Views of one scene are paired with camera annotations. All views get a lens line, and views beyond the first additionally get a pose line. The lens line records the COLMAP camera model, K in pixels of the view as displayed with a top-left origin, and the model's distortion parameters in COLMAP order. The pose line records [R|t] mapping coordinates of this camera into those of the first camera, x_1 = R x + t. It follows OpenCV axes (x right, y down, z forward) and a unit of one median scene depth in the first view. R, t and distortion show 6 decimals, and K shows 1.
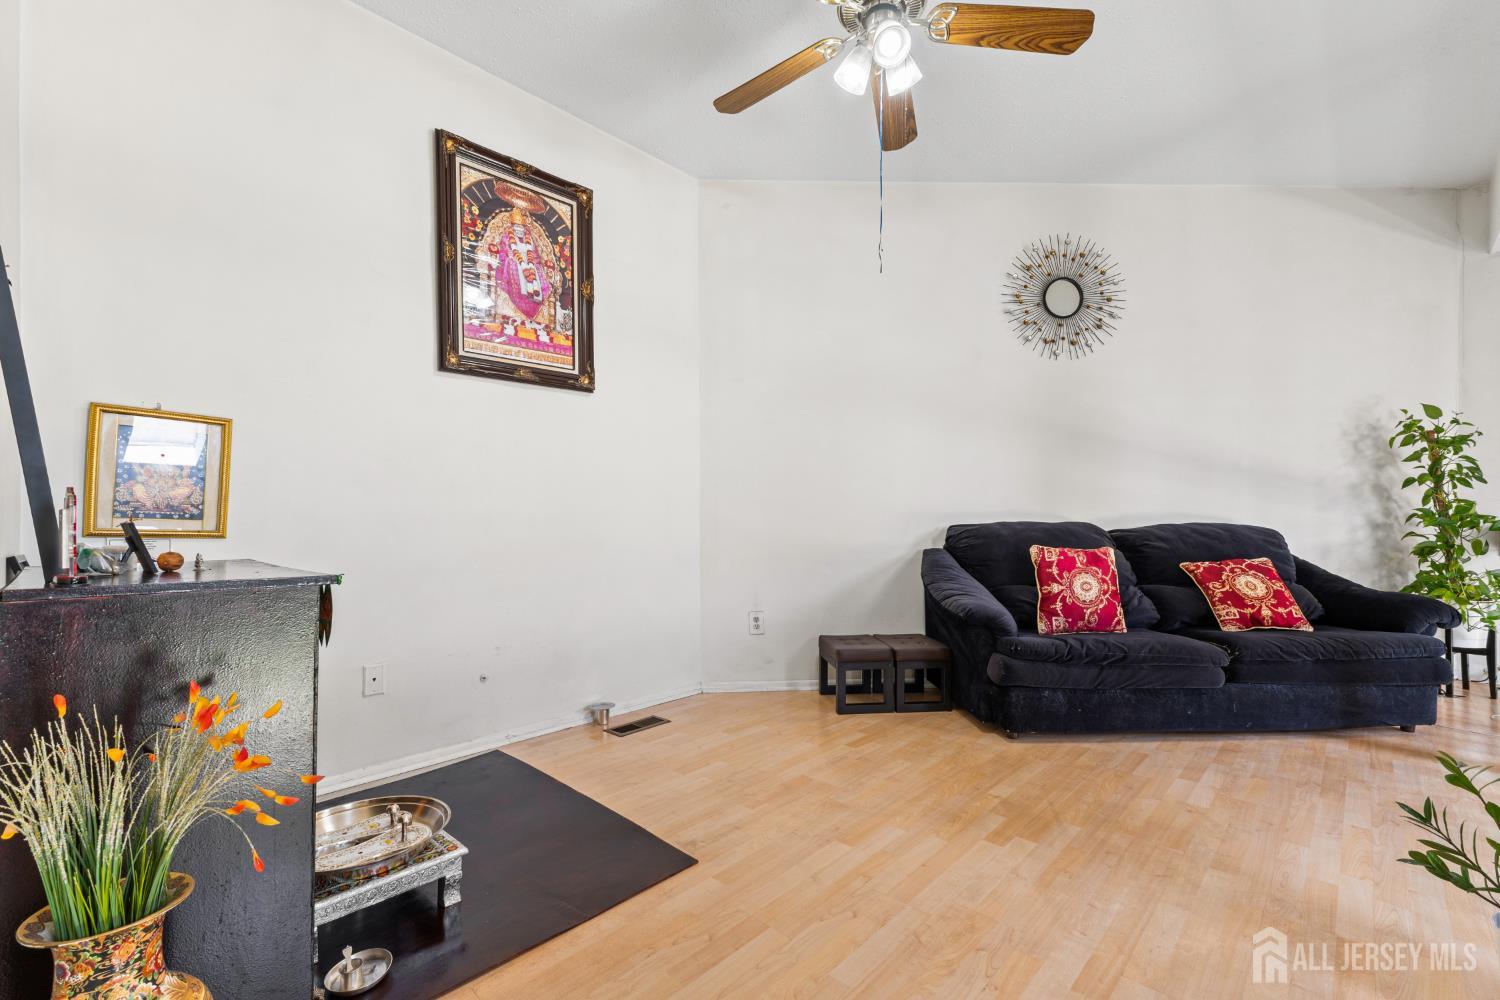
lens RADIAL K [[643.4, 0, 752.8], [0, 643.4, 520.9], [0, 0, 1]] dist [0.006798, -0.000241]
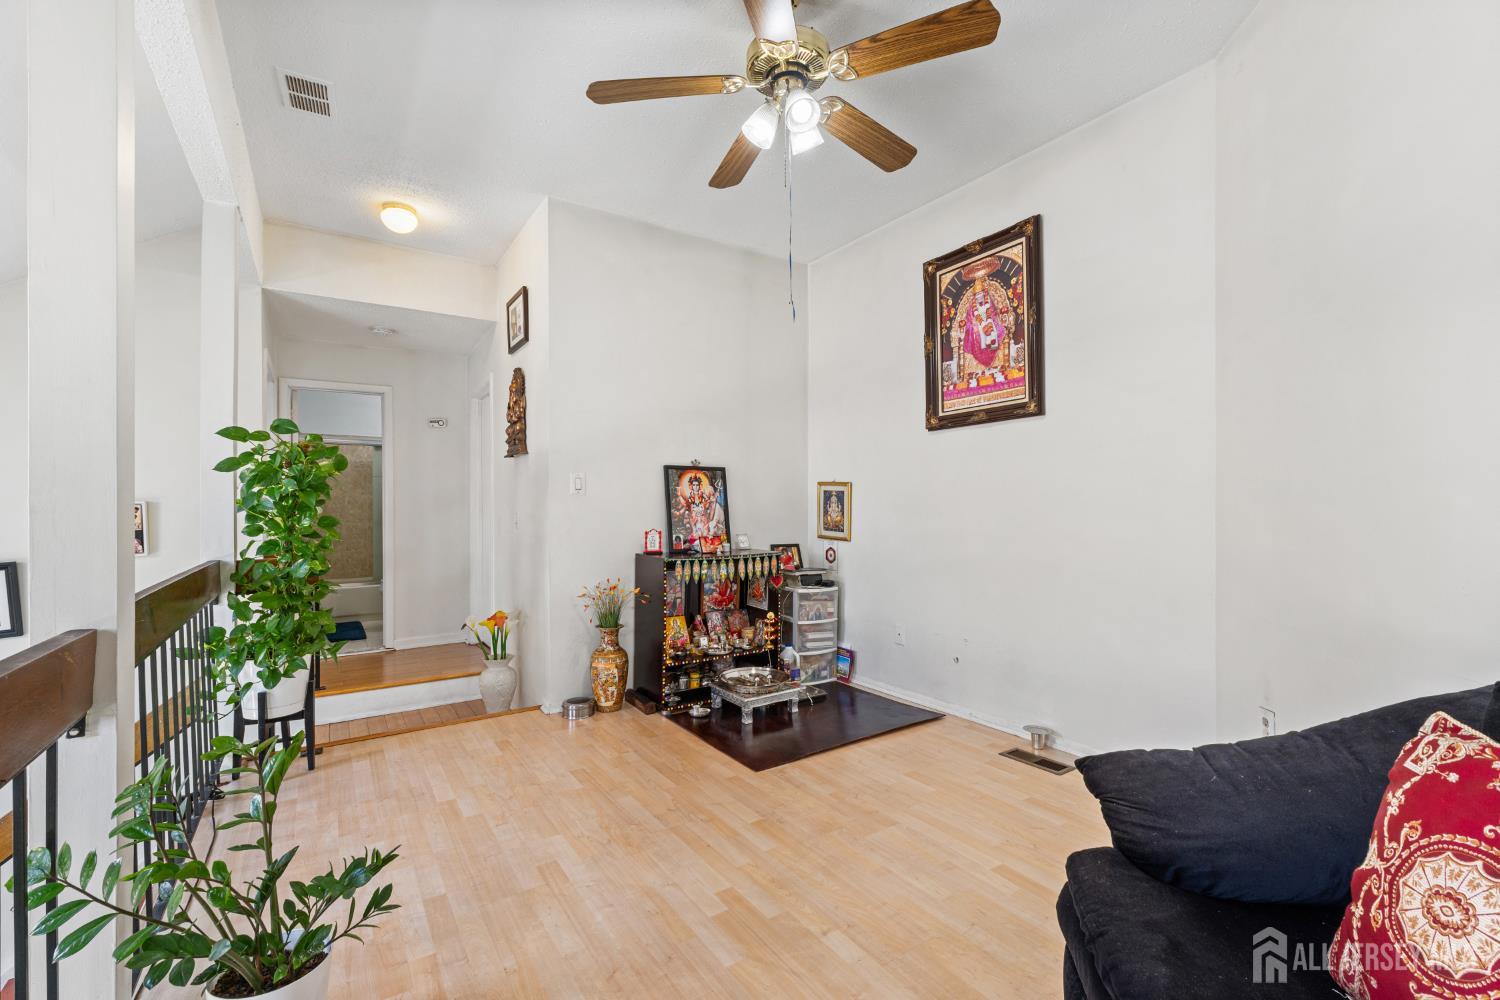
lens RADIAL K [[643.4, 0, 750.7], [0, 643.4, 505.2], [0, 0, 1]] dist [0.006798, -0.000241]
pose [[-0.218007, 0.004506, -0.975937, 0.898316], [0.003867, 0.999985, 0.003753, -0.070143], [0.975940, -0.002955, -0.218021, 0.845033]]
